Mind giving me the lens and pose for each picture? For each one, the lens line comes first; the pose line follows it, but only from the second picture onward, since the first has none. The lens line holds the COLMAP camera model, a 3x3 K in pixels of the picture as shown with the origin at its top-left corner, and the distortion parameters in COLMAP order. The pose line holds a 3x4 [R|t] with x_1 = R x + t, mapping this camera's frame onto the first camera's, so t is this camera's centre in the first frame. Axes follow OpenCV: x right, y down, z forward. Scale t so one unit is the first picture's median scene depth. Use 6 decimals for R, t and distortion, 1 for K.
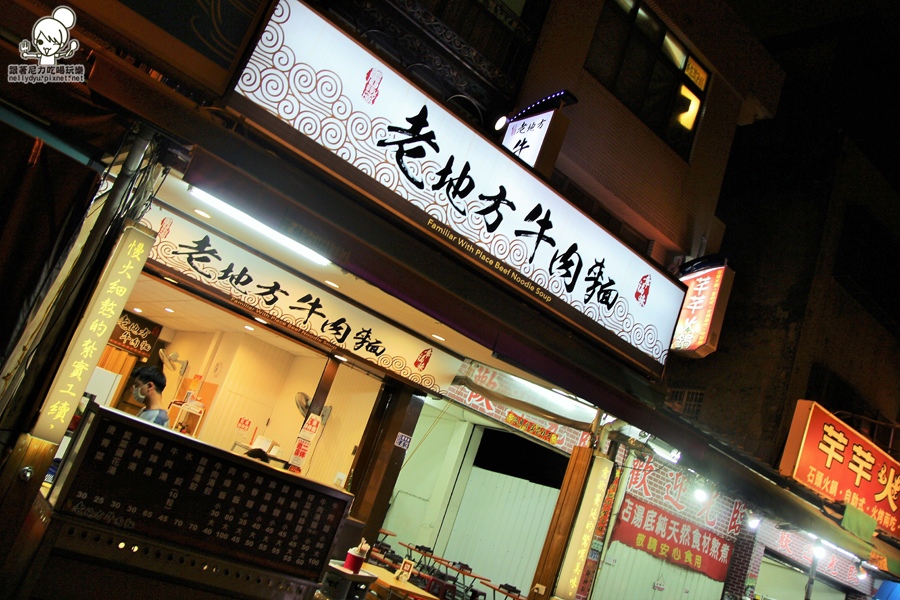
lens RADIAL K [[763.3, 0, 450.0], [0, 763.3, 300.0], [0, 0, 1]] dist [-0.096968, 0.102105]
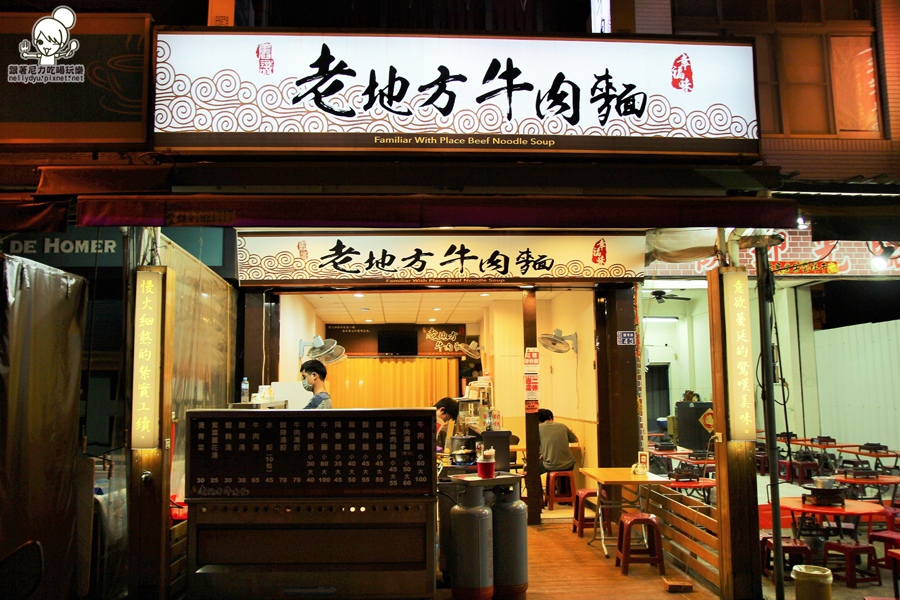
lens RADIAL K [[763.3, 0, 450.0], [0, 763.3, 300.0], [0, 0, 1]] dist [-0.096968, 0.102105]
pose [[0.757433, -0.398834, -0.516940, 0.439111], [0.421626, 0.903309, -0.079152, 0.192854], [0.498525, -0.158003, 0.852355, 0.129866]]
